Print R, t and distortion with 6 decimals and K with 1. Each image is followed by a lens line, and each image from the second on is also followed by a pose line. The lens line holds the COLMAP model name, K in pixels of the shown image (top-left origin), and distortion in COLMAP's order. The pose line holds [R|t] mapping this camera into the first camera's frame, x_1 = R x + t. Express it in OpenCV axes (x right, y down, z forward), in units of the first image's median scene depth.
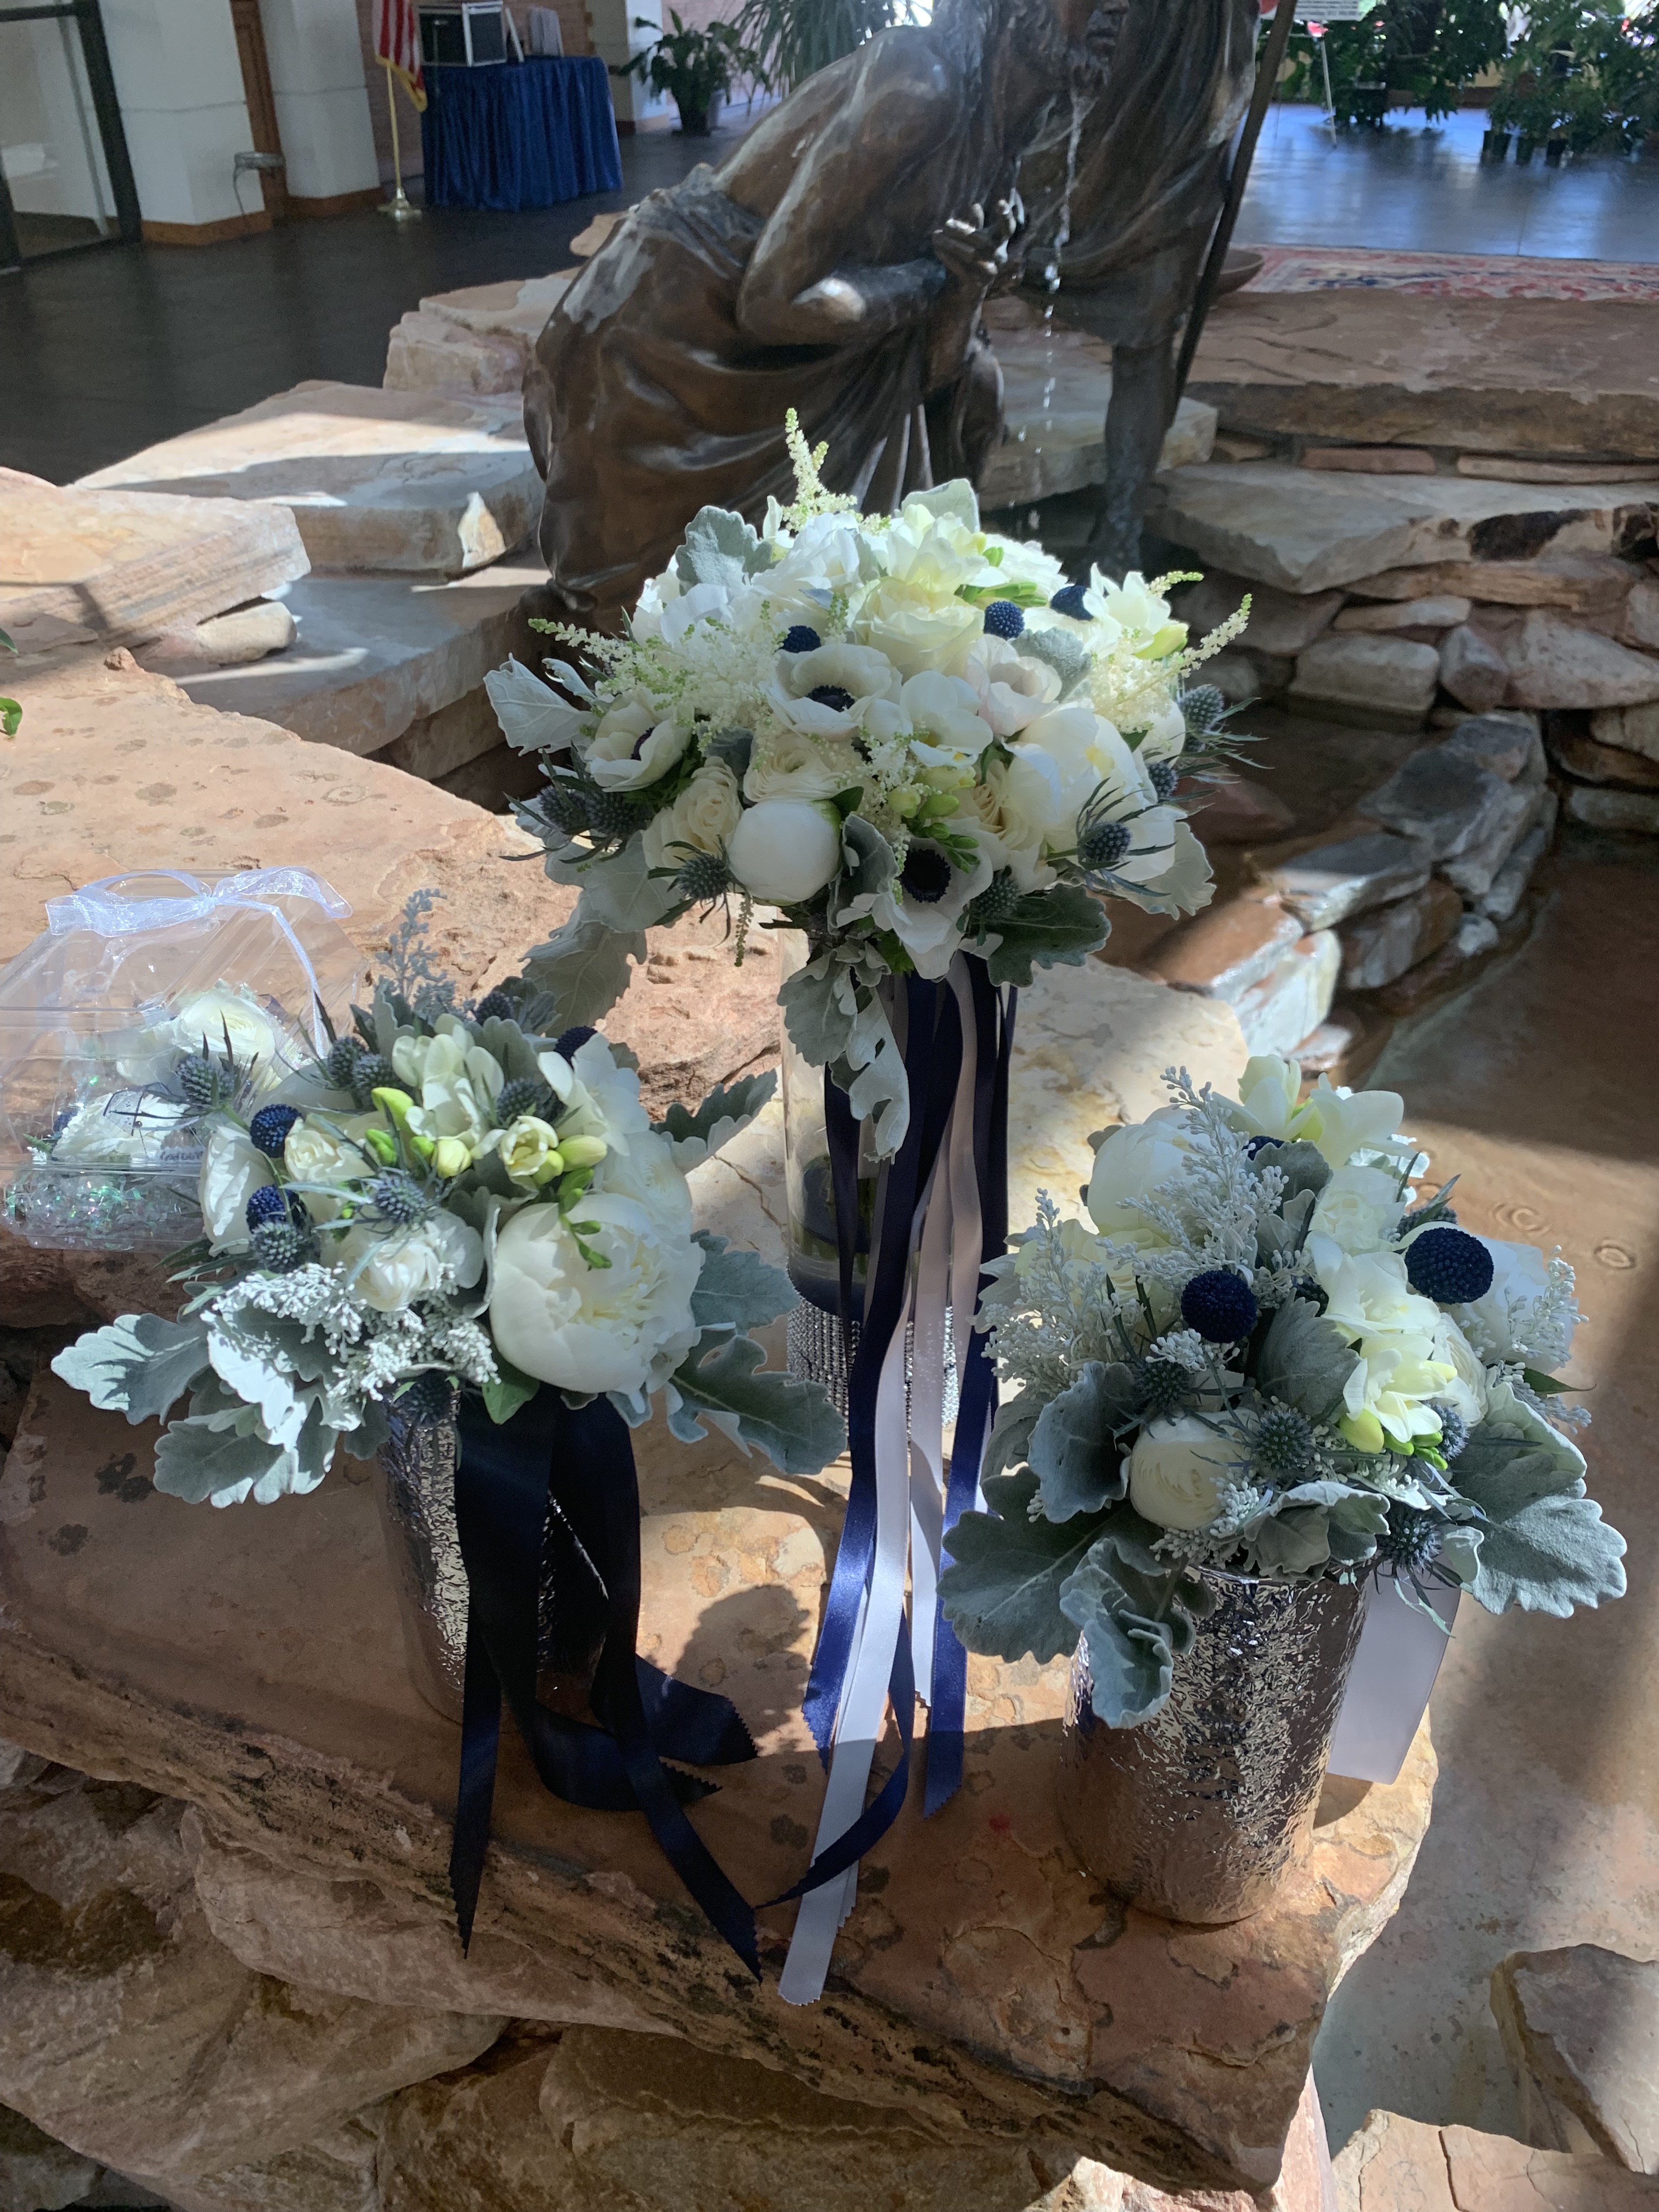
lens RADIAL K [[1704.7, 0, 829.5], [0, 1704.7, 1106.0], [0, 0, 1]] dist [-0.000294, -0.000197]
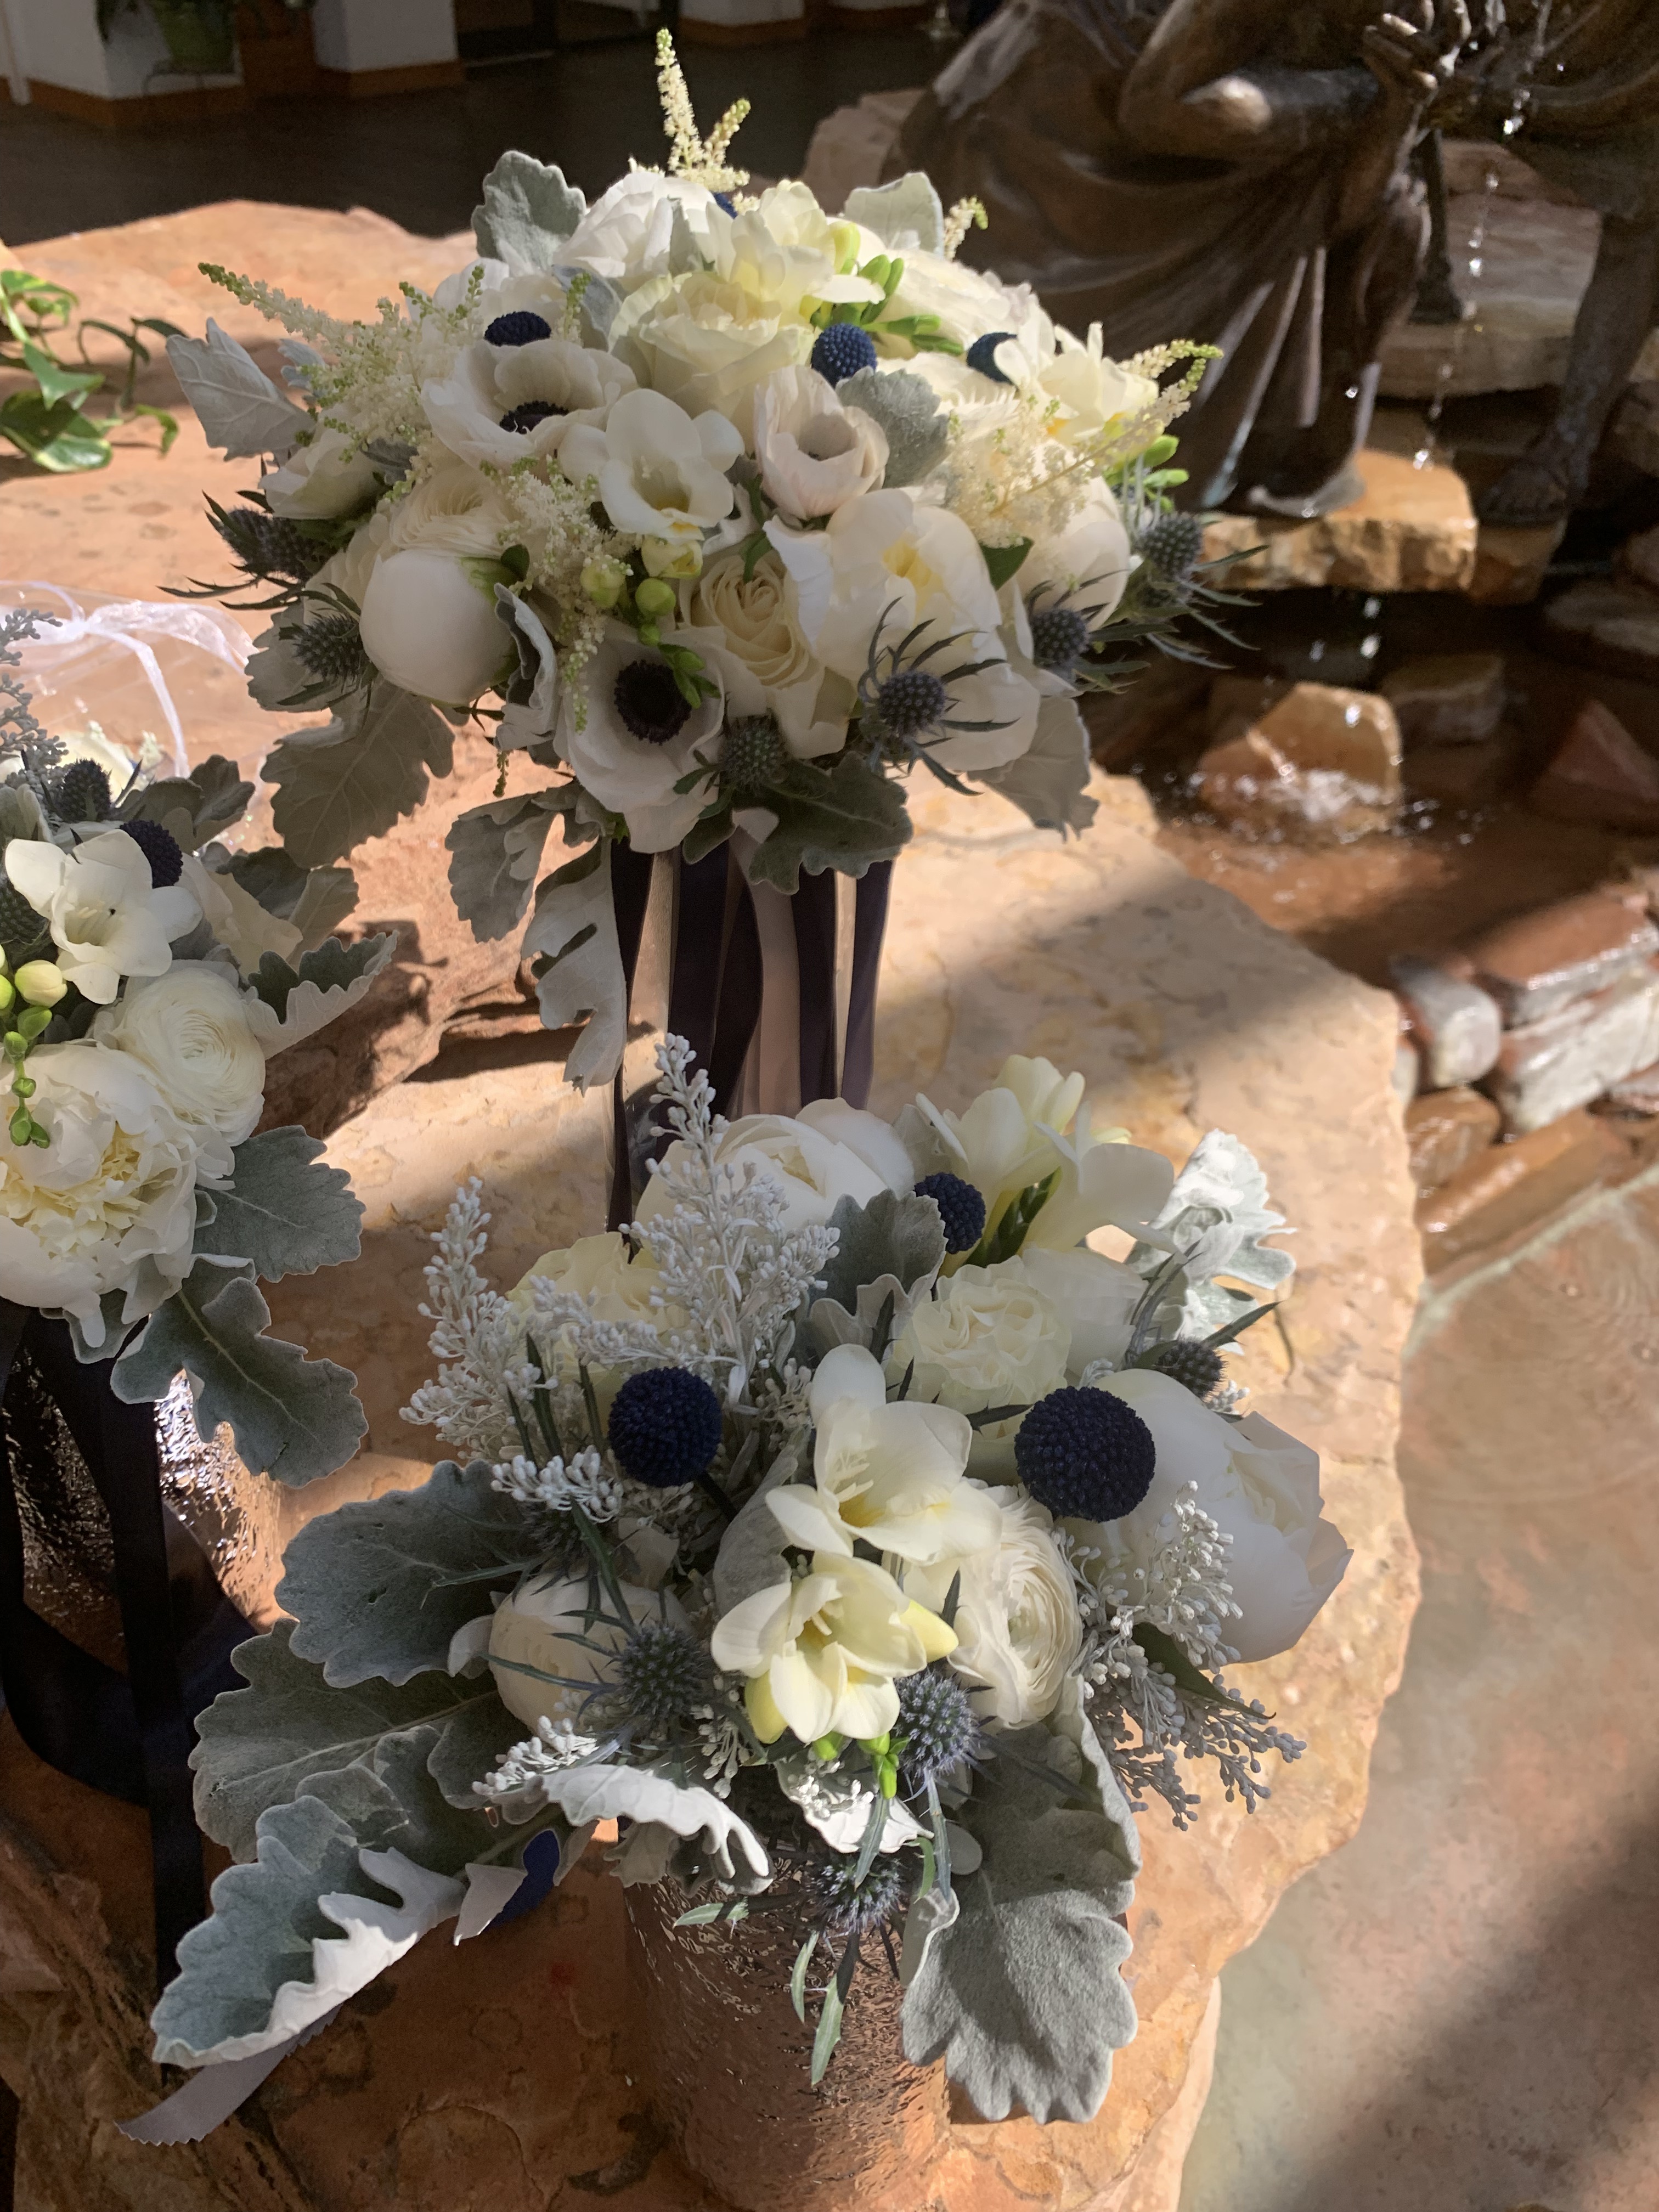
lens RADIAL K [[1704.7, 0, 829.5], [0, 1704.7, 1106.0], [0, 0, 1]] dist [-0.000294, -0.000197]
pose [[0.952576, 0.218816, -0.211468, 0.276202], [-0.204959, 0.975016, 0.085643, -0.043511], [0.224924, -0.038239, 0.973626, 0.289616]]
